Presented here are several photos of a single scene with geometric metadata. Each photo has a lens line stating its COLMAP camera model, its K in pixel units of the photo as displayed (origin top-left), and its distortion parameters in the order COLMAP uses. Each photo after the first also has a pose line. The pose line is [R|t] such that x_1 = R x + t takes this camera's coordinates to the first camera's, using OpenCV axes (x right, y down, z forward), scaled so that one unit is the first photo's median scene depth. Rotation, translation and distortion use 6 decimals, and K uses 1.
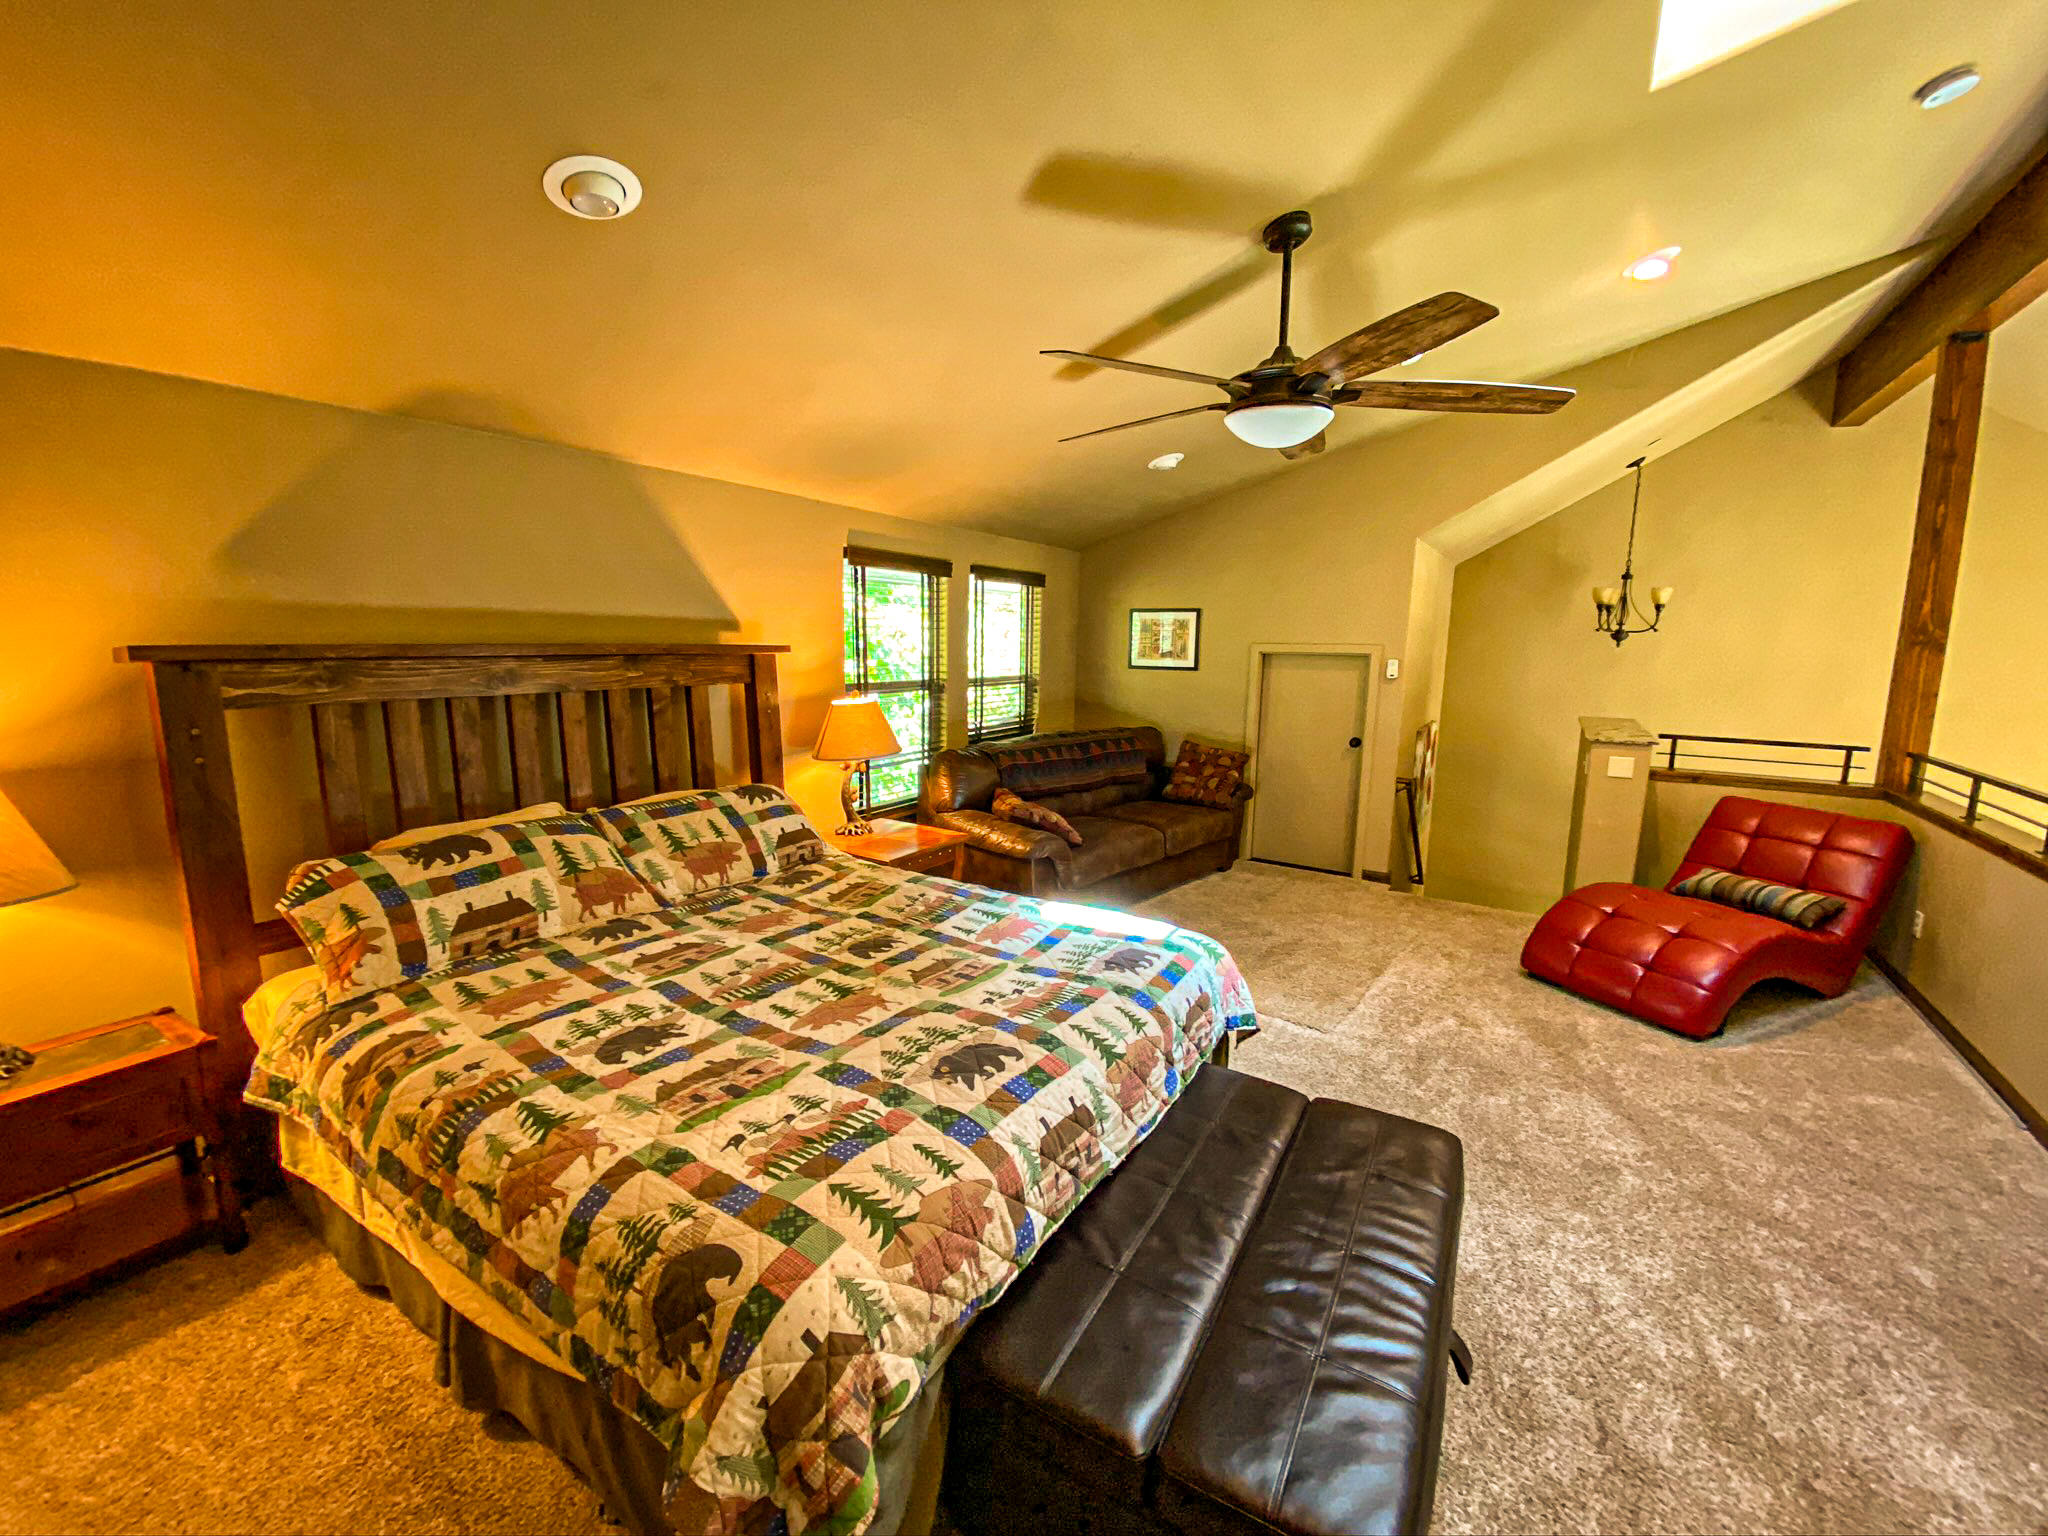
lens RADIAL K [[835.8, 0, 1021.7], [0, 835.8, 763.3], [0, 0, 1]] dist [0.014542, -0.017148]
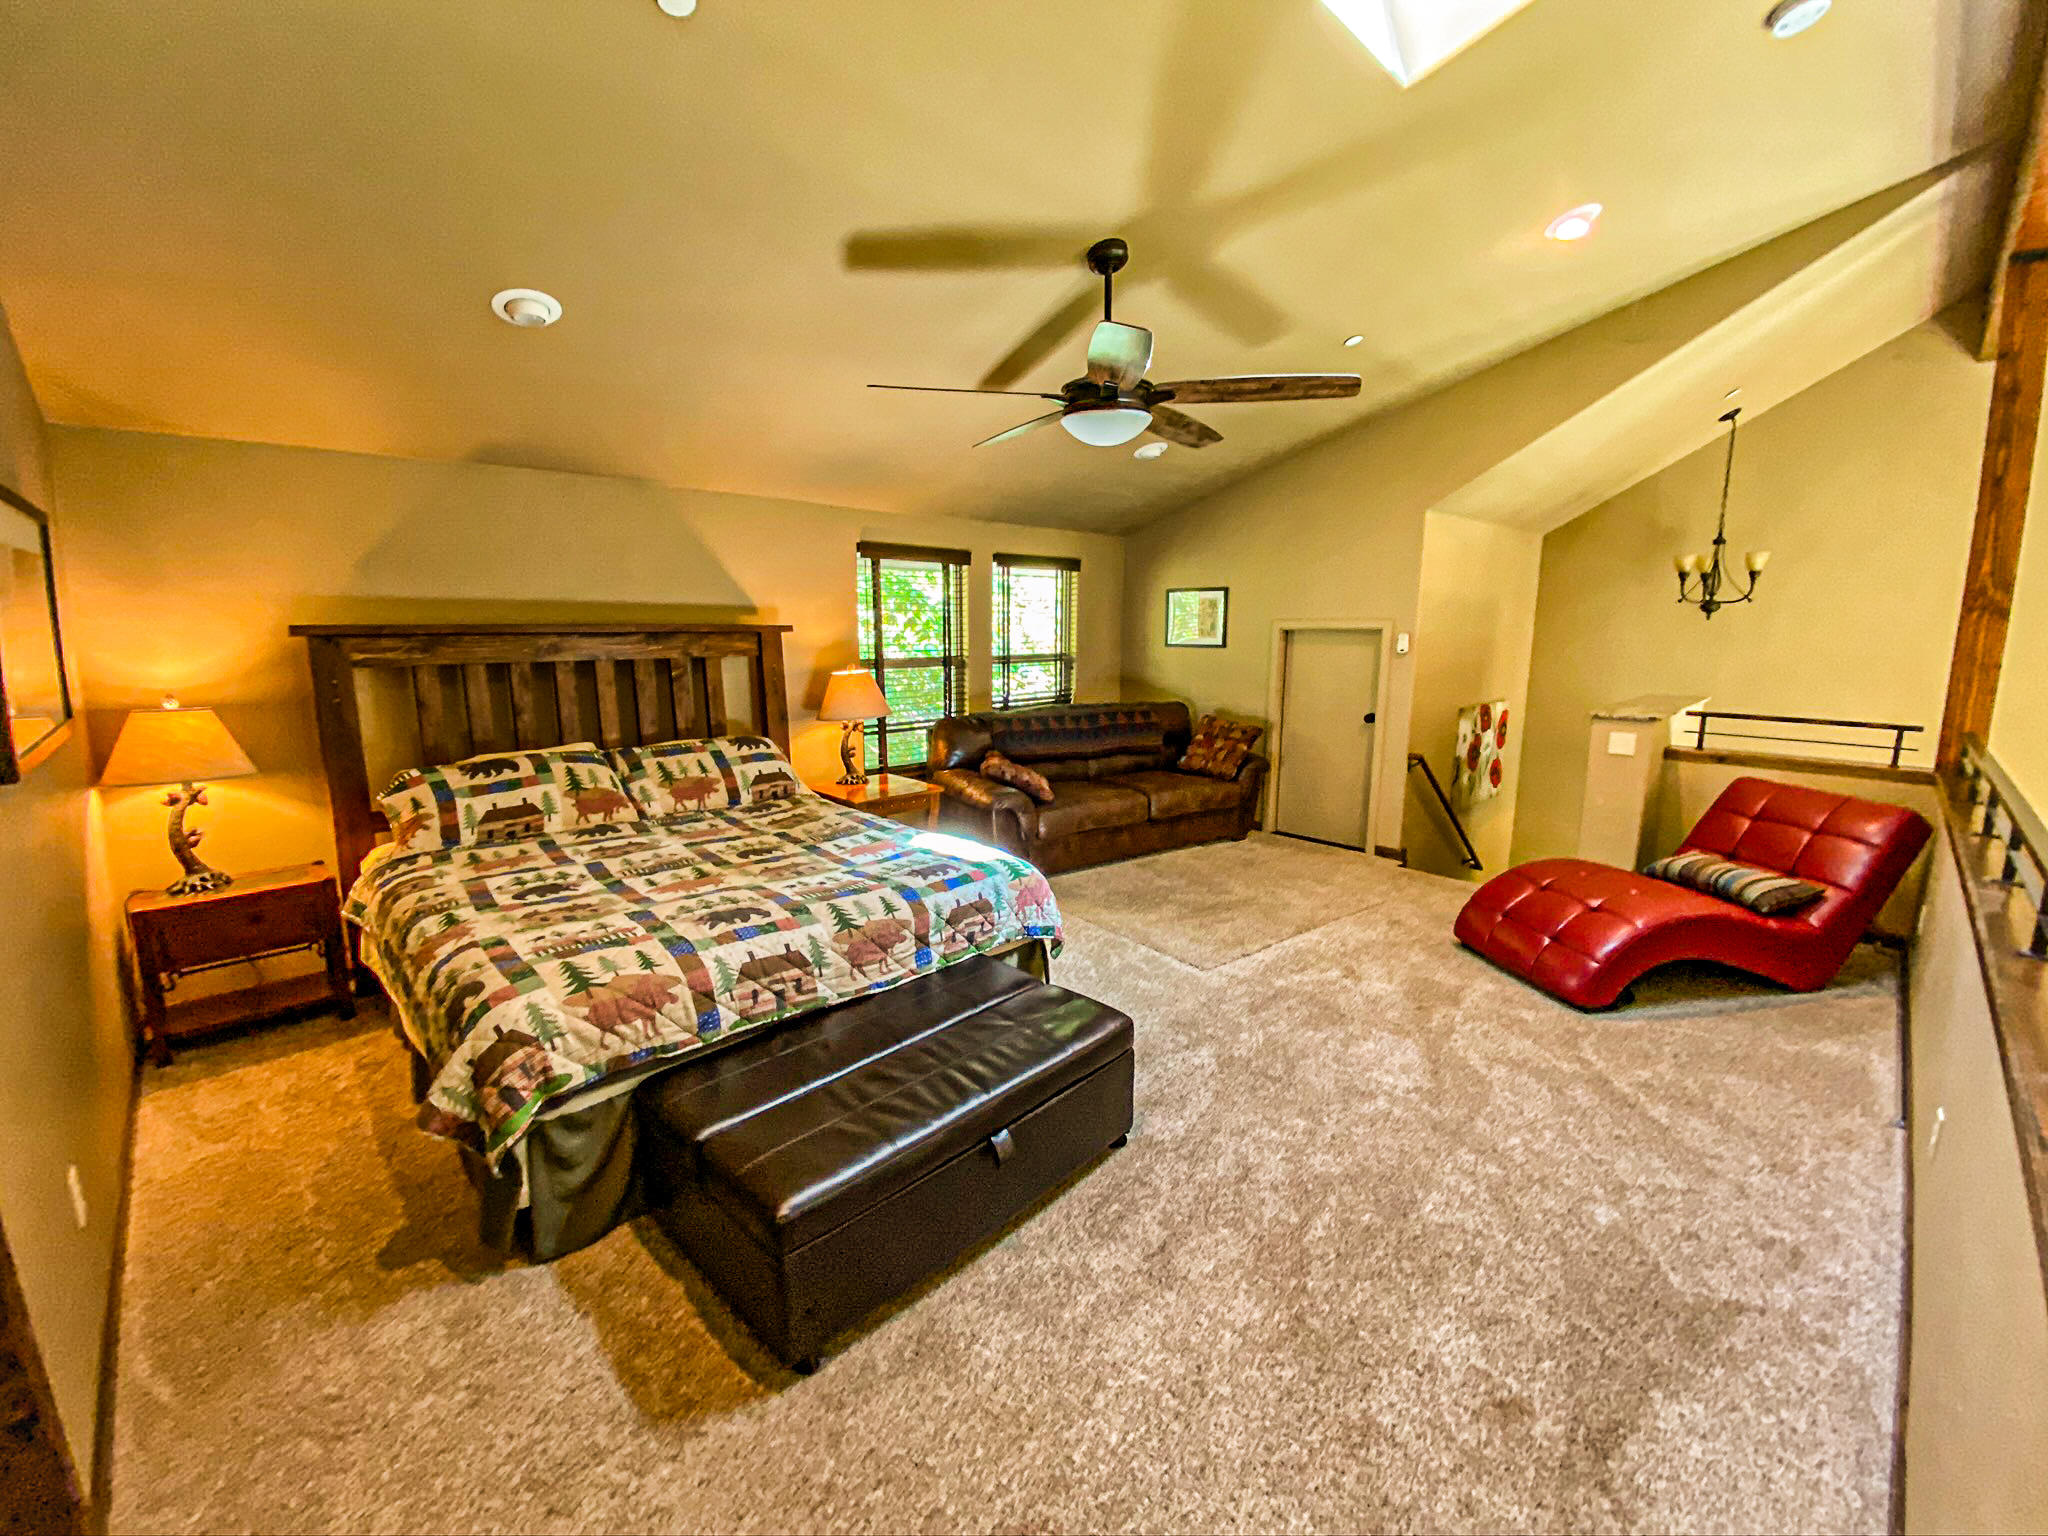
lens RADIAL K [[835.8, 0, 1021.7], [0, 835.8, 763.3], [0, 0, 1]] dist [0.014542, -0.017148]
pose [[0.969416, 0.027125, -0.243918, 0.403078], [-0.023588, 0.999570, 0.017410, 0.036212], [0.244286, -0.011124, 0.969639, -0.124925]]
